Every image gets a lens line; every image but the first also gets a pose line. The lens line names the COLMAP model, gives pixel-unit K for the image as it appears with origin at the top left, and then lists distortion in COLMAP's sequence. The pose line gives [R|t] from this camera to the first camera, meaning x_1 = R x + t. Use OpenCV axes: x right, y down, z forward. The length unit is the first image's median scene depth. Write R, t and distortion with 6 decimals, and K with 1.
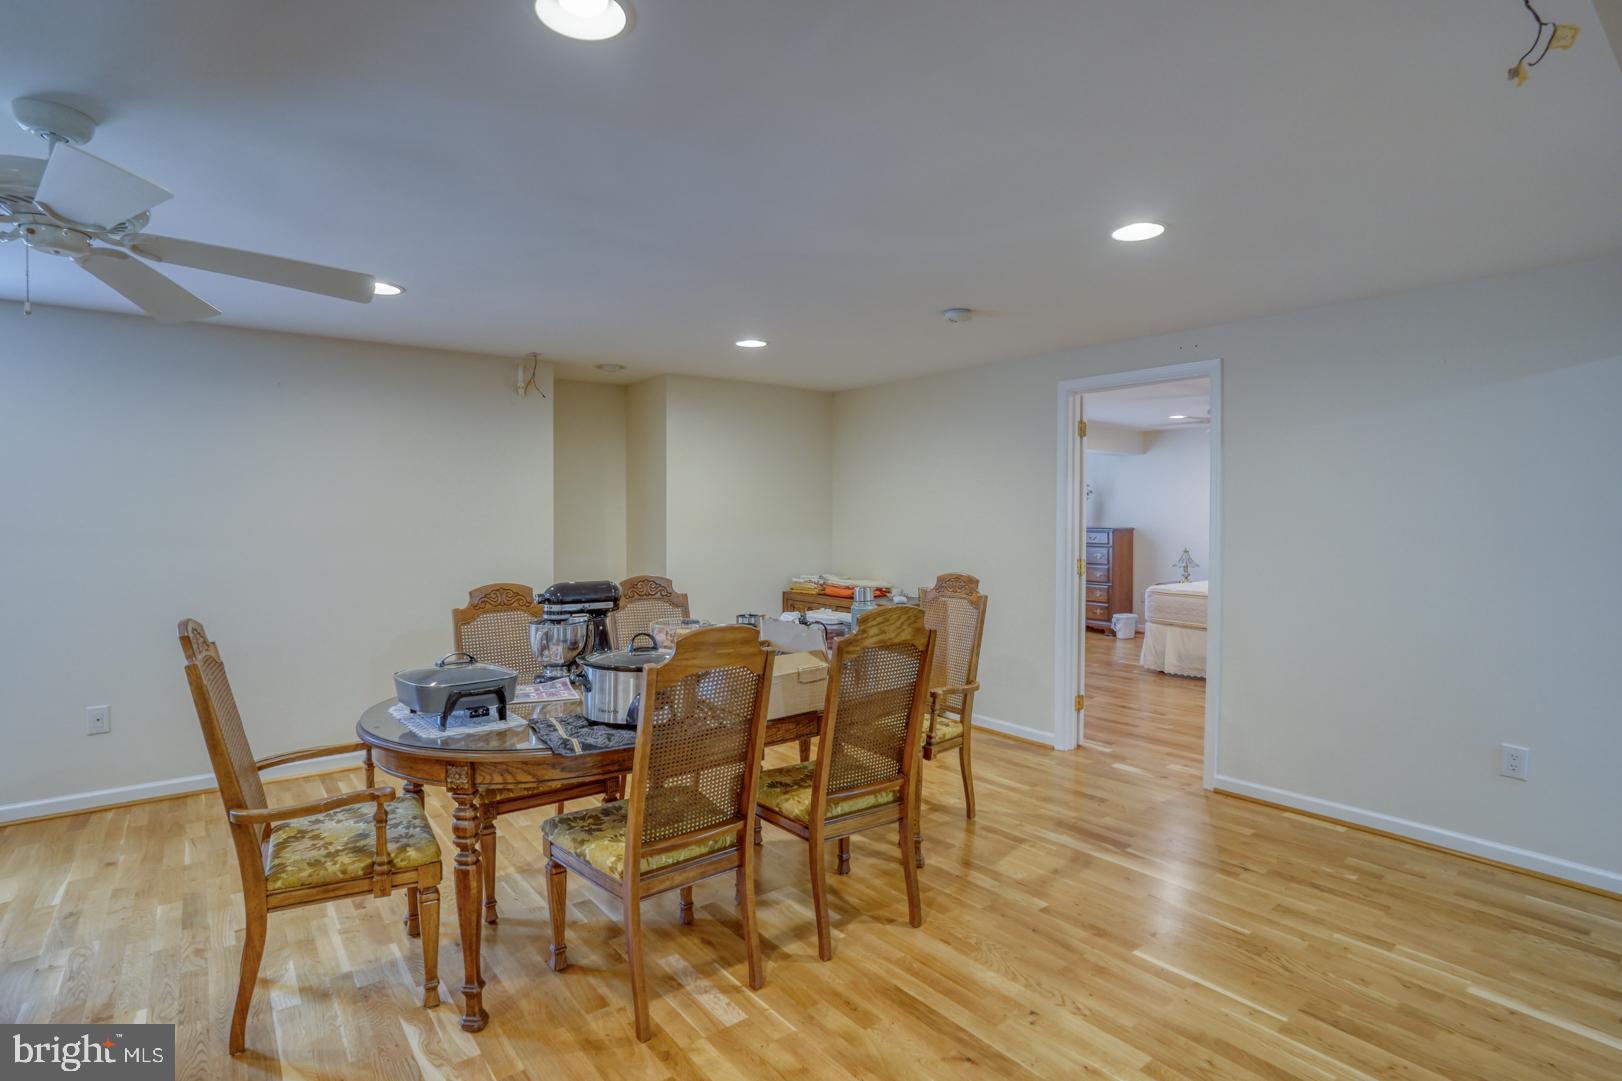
lens RADIAL K [[812.7, 0, 815.5], [0, 812.7, 530.1], [0, 0, 1]] dist [-0.073235, 0.040891]
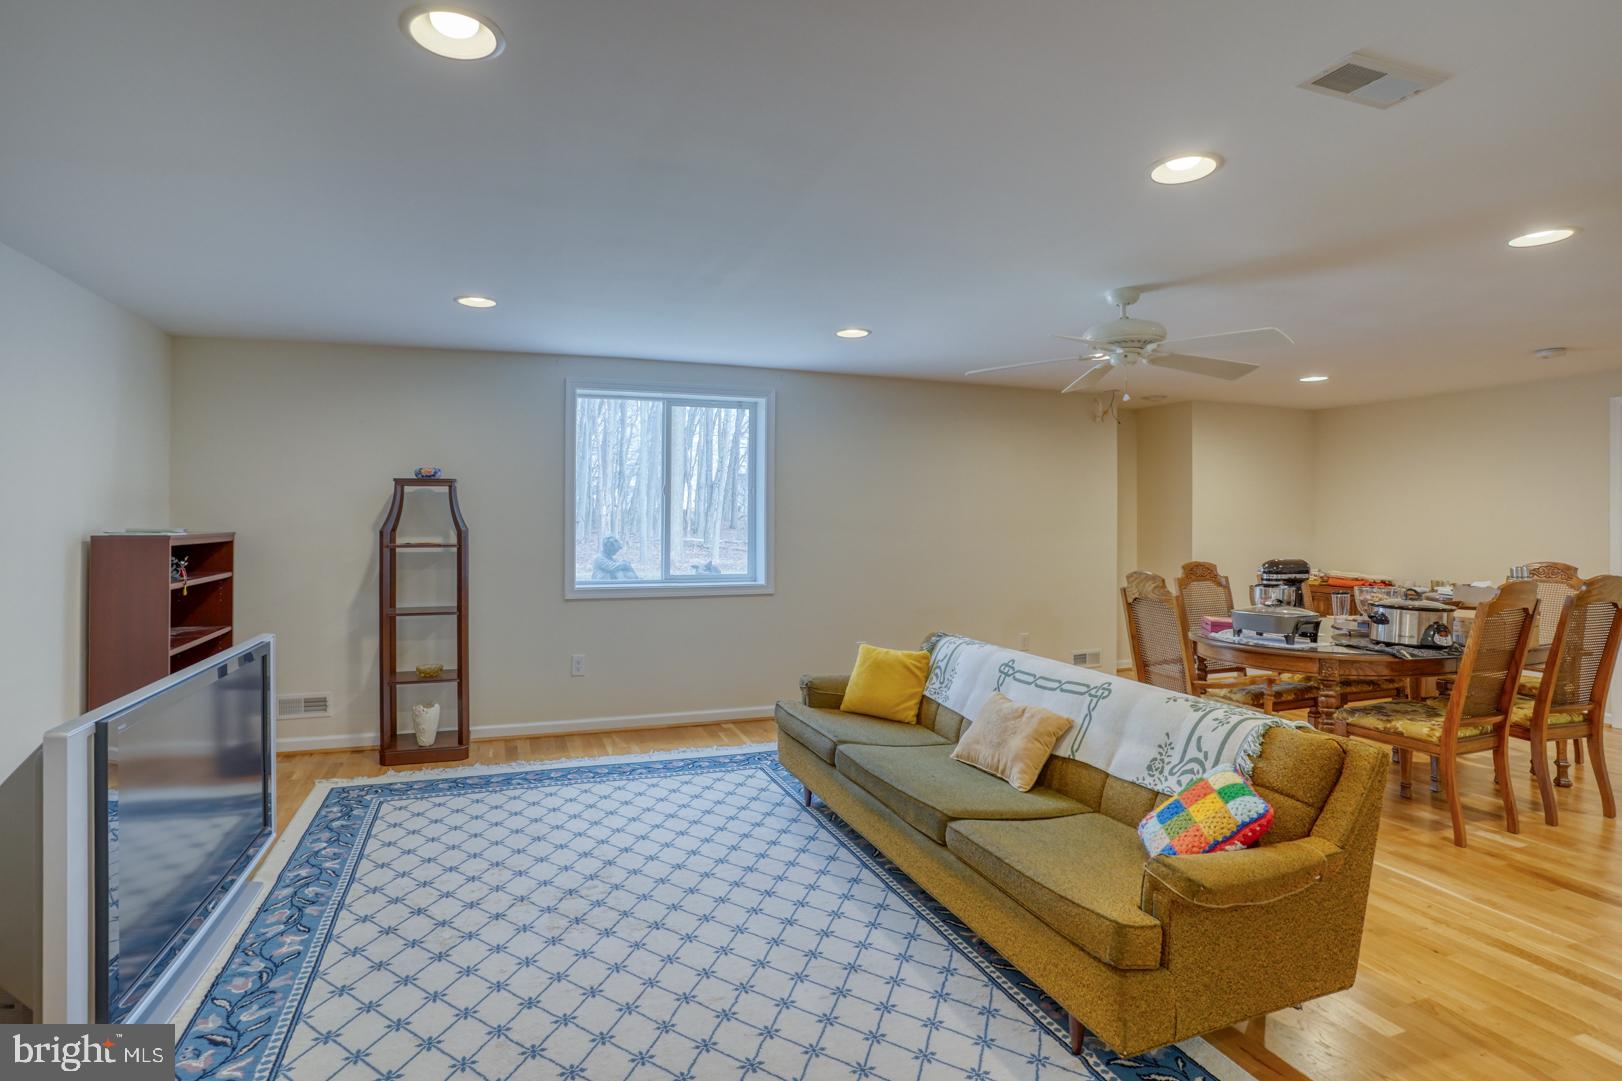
lens RADIAL K [[812.7, 0, 815.5], [0, 812.7, 530.1], [0, 0, 1]] dist [-0.073235, 0.040891]
pose [[0.955246, 0.010885, -0.295612, -0.659431], [-0.014339, 0.999852, -0.009517, 0.037954], [0.295465, 0.013330, 0.955261, -0.578733]]
